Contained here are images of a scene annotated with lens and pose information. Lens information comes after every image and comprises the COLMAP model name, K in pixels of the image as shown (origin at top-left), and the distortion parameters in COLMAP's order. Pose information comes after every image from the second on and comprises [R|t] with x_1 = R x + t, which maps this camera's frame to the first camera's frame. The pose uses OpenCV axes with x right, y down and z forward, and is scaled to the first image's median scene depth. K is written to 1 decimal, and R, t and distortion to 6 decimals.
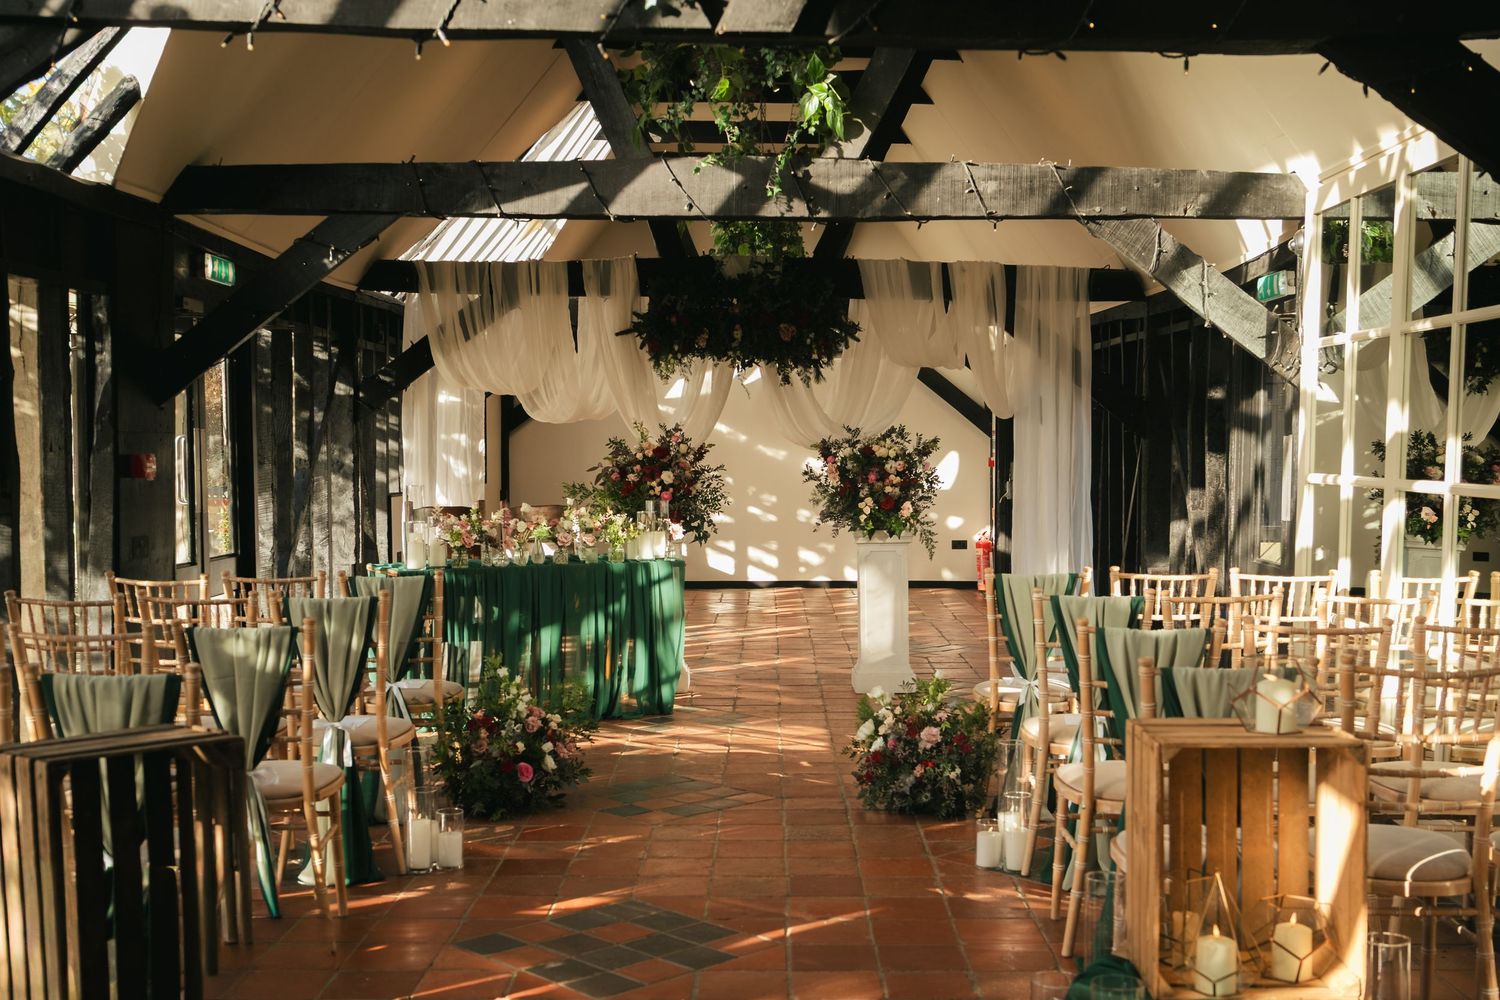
lens RADIAL K [[1599.3, 0, 750.0], [0, 1599.3, 500.0], [0, 0, 1]] dist [-0.089847, -0.000091]
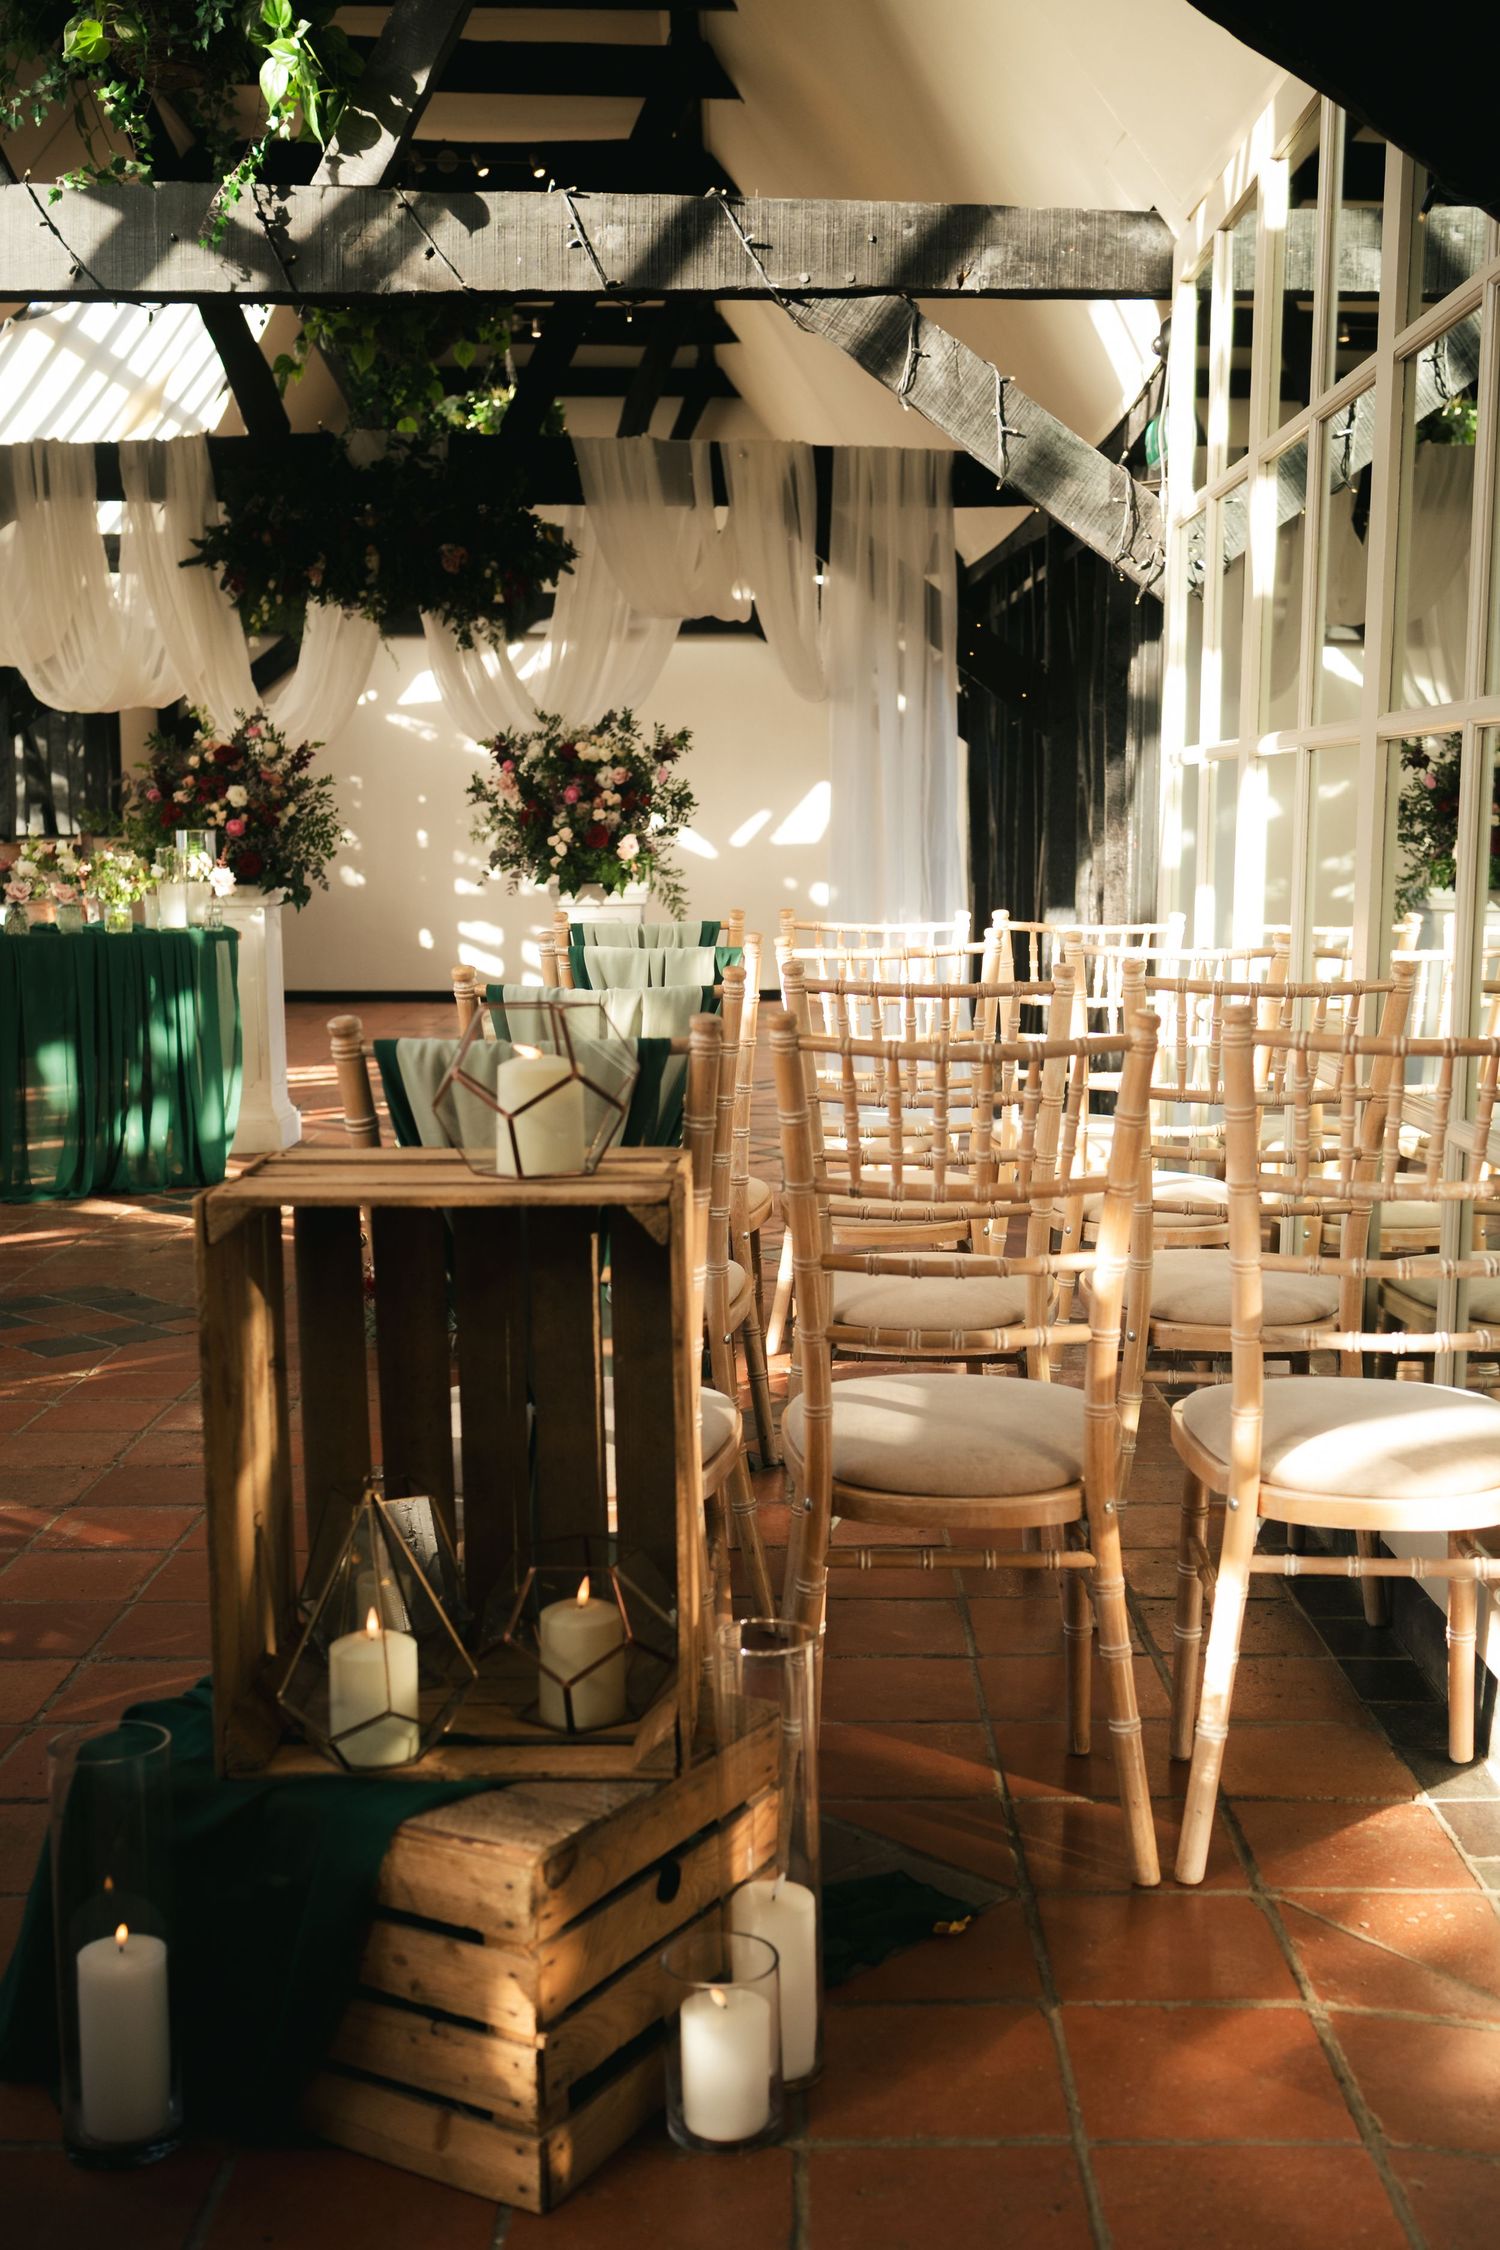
lens RADIAL K [[2355.9, 0, 750.0], [0, 2355.9, 1125.0], [0, 0, 1]] dist [-0.060459, -0.003725]
pose [[0.999174, -0.006181, 0.040168, 0.105636], [0.002019, 0.994696, 0.102841, 0.018597], [-0.040591, -0.102675, 0.993886, 0.097143]]
